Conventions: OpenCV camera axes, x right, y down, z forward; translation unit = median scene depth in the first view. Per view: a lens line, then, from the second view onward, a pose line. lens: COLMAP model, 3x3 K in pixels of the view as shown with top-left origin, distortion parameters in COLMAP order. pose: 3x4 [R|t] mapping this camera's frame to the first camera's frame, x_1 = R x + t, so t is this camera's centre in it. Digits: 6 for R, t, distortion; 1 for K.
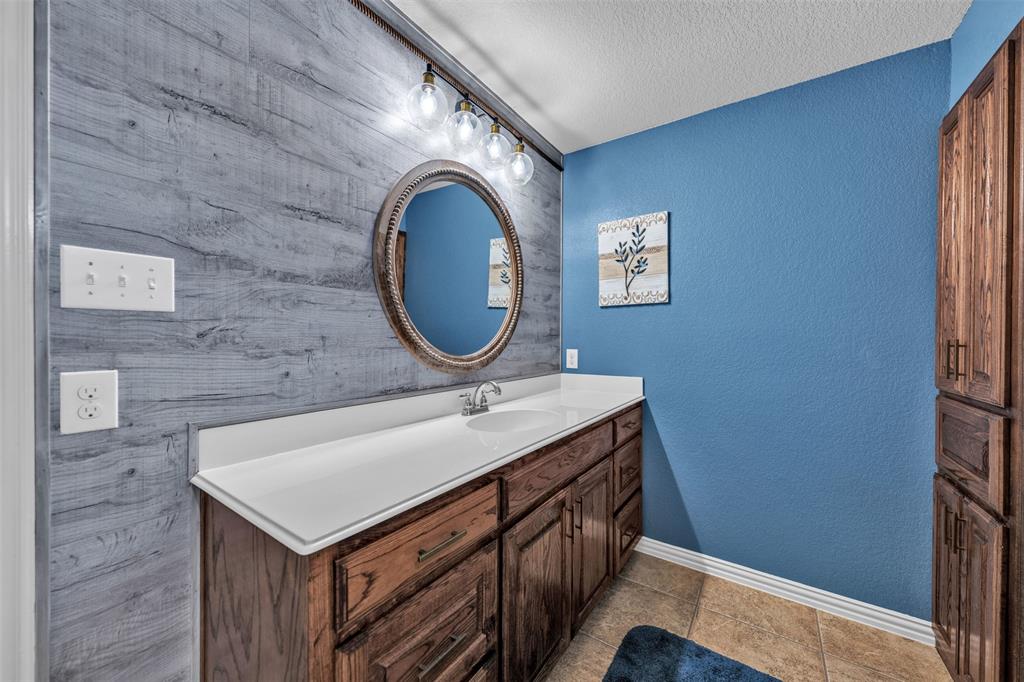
lens RADIAL K [[381.7, 0, 512.0], [0, 381.7, 341.0], [0, 0, 1]] dist [0.000069, -0.000060]
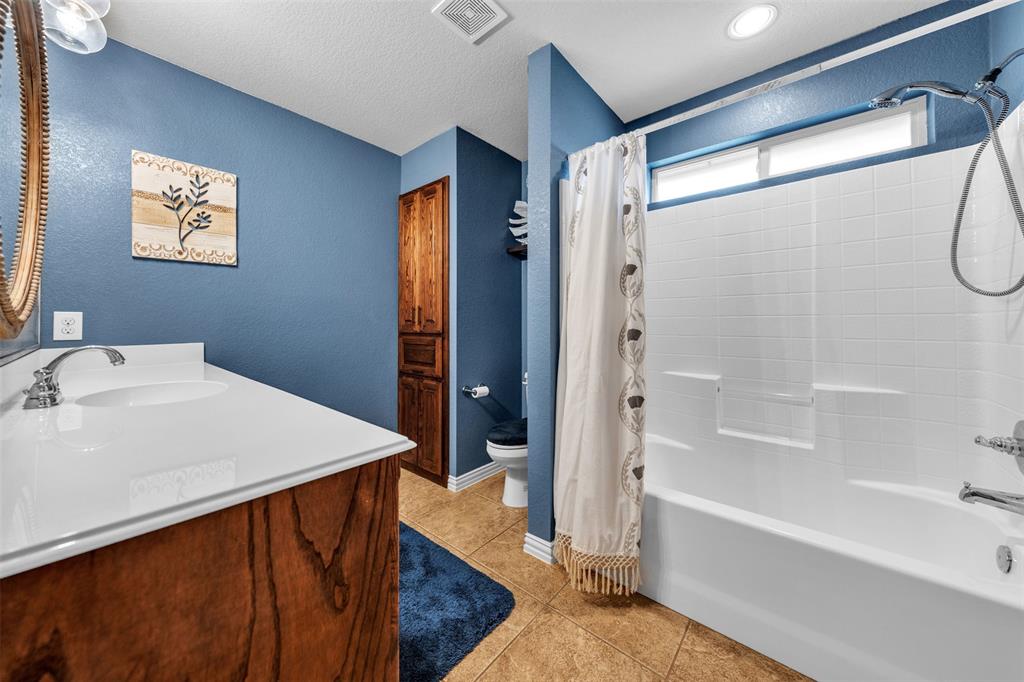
lens RADIAL K [[349.3, 0, 513.3], [0, 349.3, 328.0], [0, 0, 1]] dist [-0.000100, -0.000048]
pose [[0.094521, -0.018860, 0.995344, -0.439161], [0.008470, 0.999800, 0.018140, 0.053334], [-0.995487, 0.006716, 0.094661, 0.171981]]
